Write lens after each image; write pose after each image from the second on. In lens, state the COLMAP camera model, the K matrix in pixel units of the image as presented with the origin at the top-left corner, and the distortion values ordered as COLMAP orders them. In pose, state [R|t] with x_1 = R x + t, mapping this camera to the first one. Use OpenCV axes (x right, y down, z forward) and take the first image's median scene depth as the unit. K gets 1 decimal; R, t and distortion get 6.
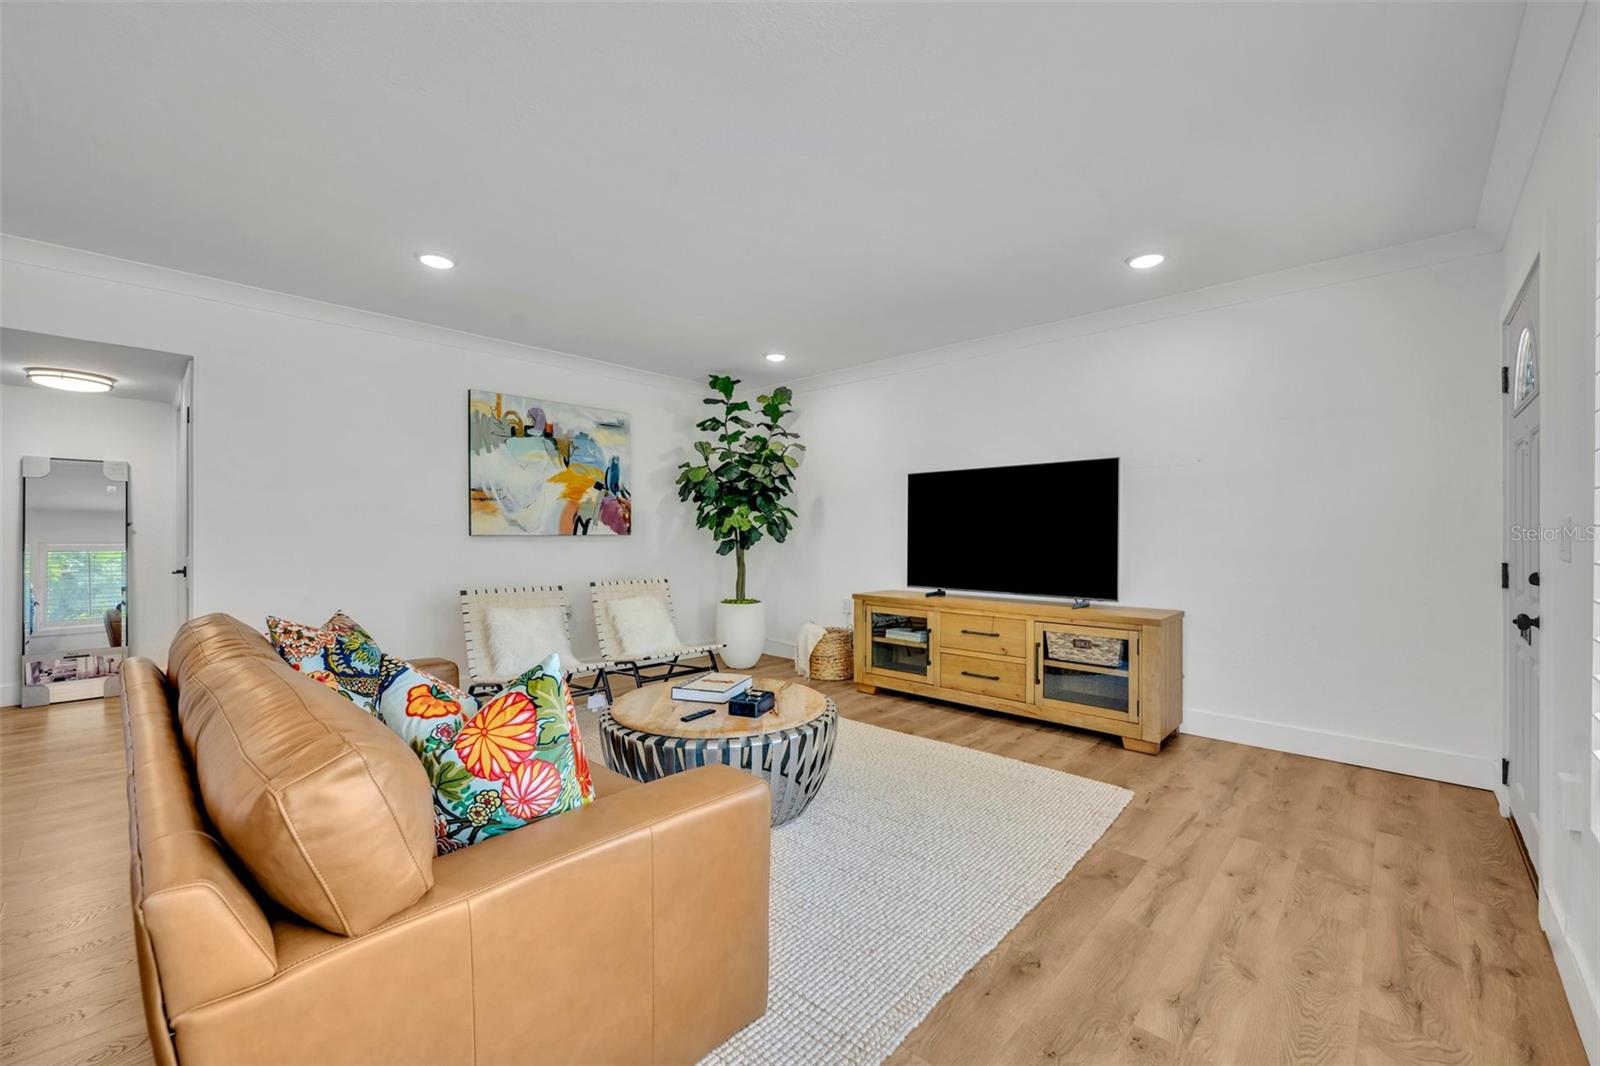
lens RADIAL K [[641.2, 0, 795.8], [0, 641.2, 531.2], [0, 0, 1]] dist [-0.000019, -0.000264]
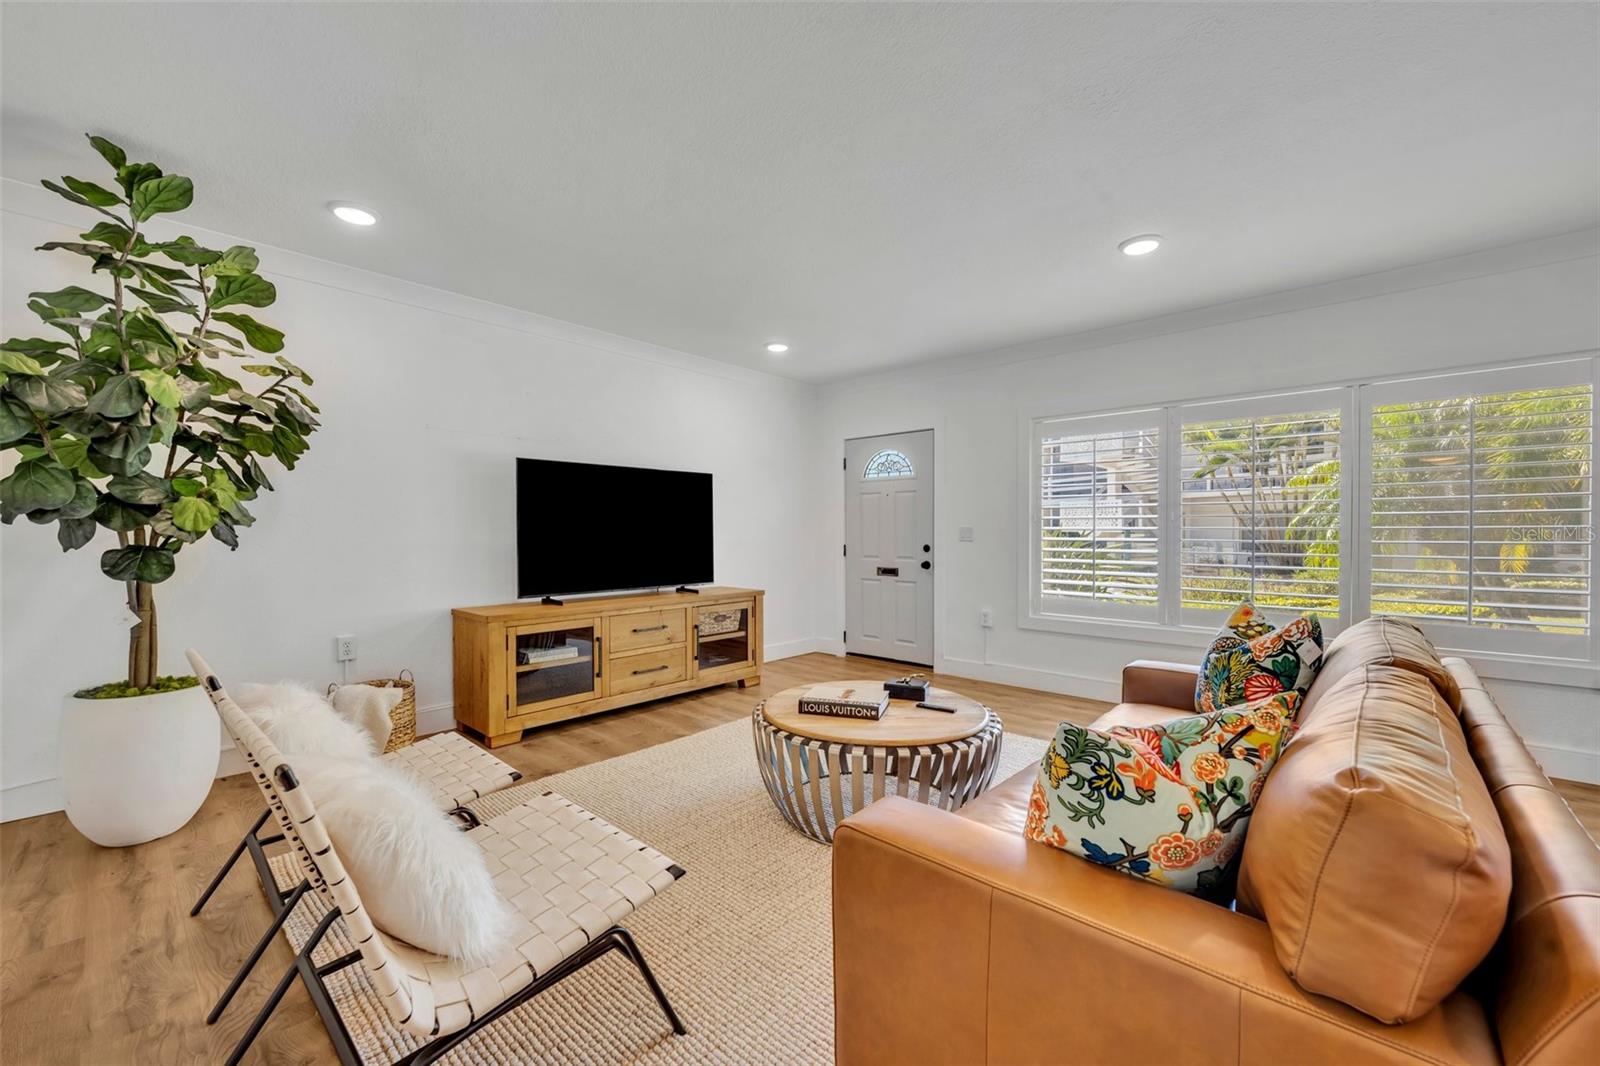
lens RADIAL K [[641.2, 0, 794.3], [0, 641.2, 535.8], [0, 0, 1]] dist [-0.000019, -0.000264]
pose [[-0.011545, -0.005335, 0.999919, -0.759494], [-0.000633, 0.999986, 0.005328, 0.004609], [-0.999933, -0.000571, -0.011549, 0.799578]]
